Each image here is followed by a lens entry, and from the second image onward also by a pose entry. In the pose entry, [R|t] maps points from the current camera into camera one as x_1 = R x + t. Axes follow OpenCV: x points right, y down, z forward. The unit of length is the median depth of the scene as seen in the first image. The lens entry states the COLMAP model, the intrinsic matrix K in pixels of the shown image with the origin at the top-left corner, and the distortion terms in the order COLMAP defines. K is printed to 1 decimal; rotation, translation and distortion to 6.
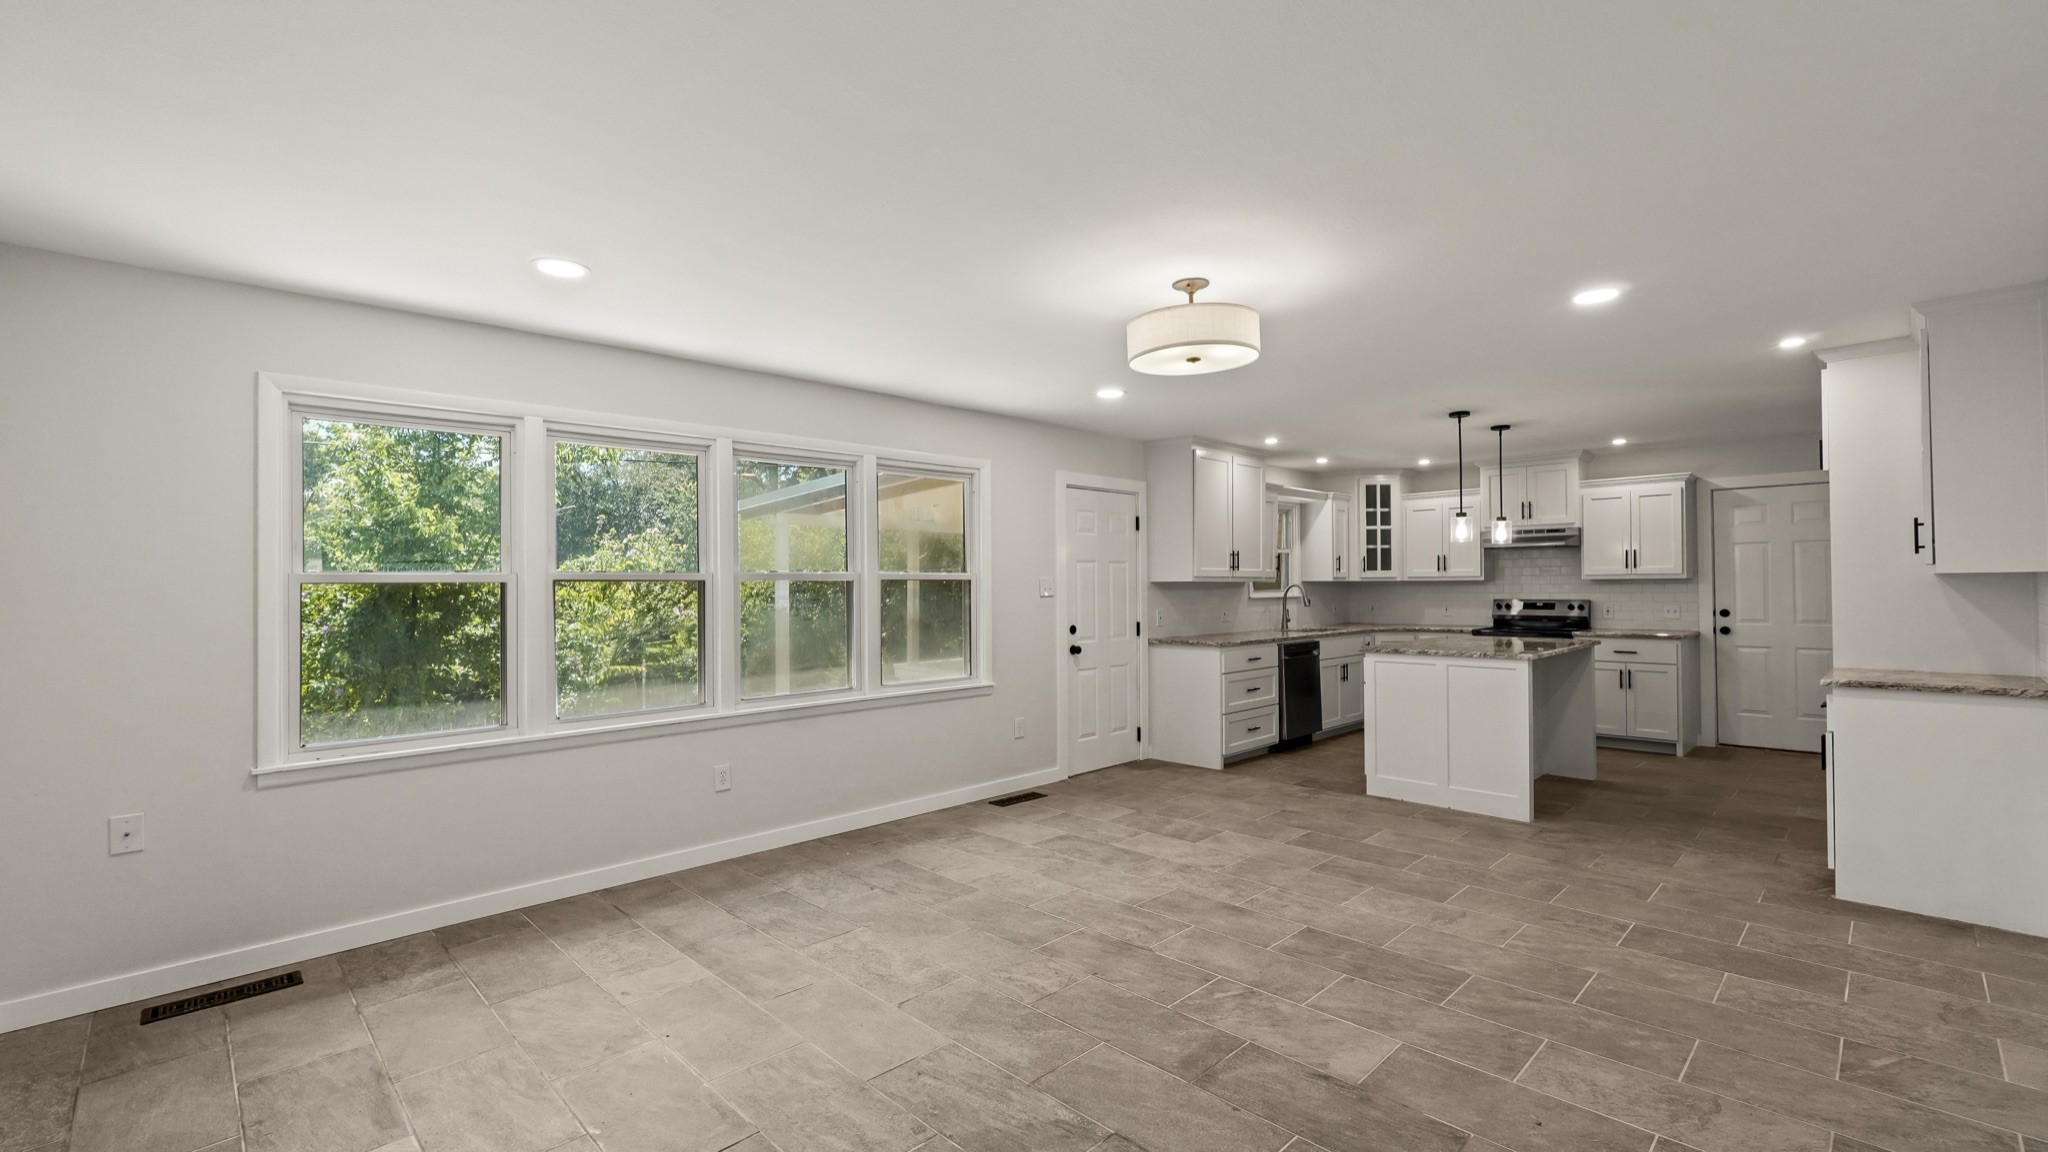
lens RADIAL K [[854.3, 0, 1024.0], [0, 854.3, 576.0], [0, 0, 1]] dist [-0.000014, 0.000105]
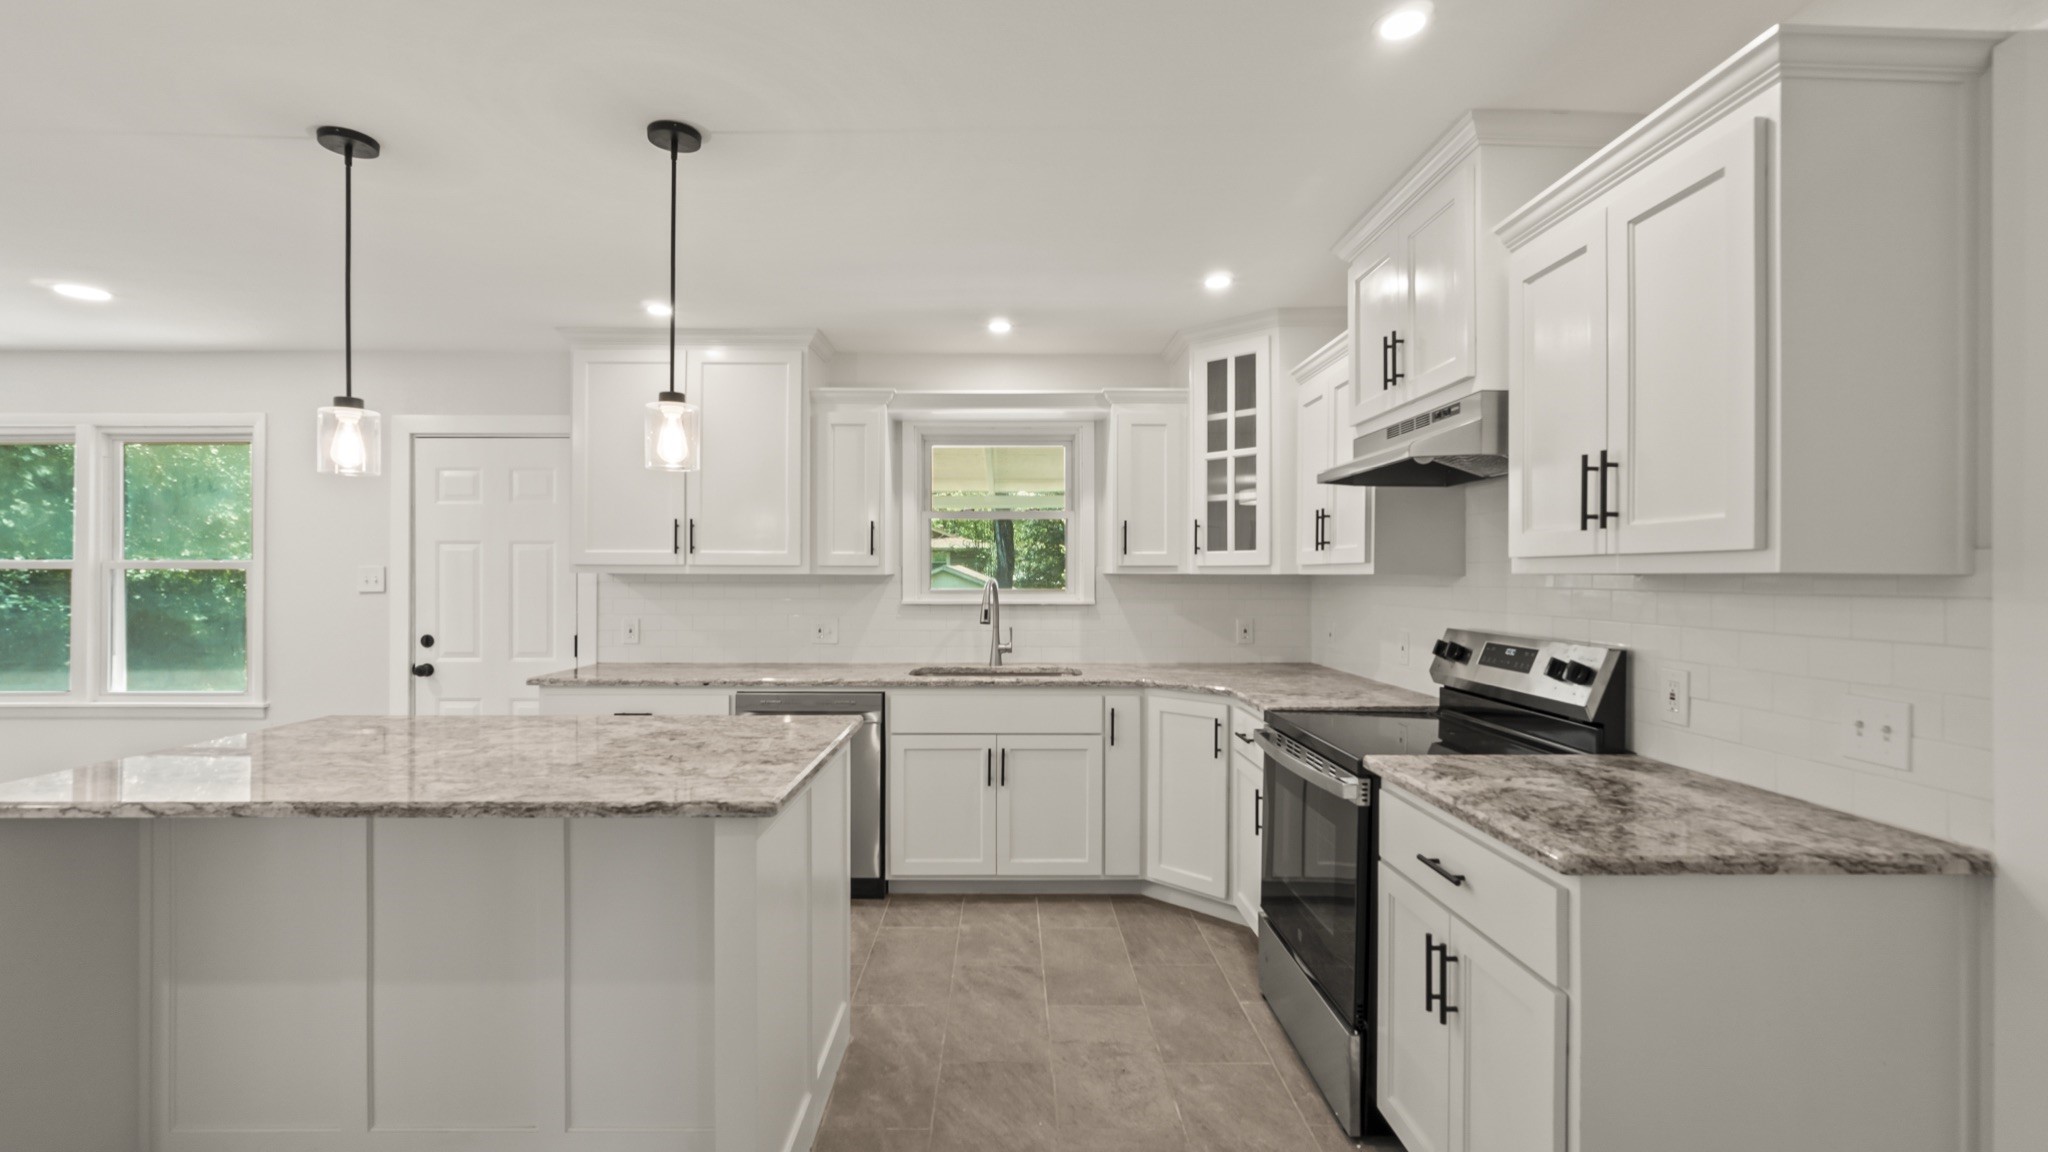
lens RADIAL K [[854.3, 0, 1024.0], [0, 854.3, 576.0], [0, 0, 1]] dist [-0.000014, 0.000105]
pose [[0.722380, 0.008499, -0.691444, 0.672705], [0.000377, 0.999919, 0.012685, 0.000935], [0.691496, -0.009424, 0.722318, 0.630865]]
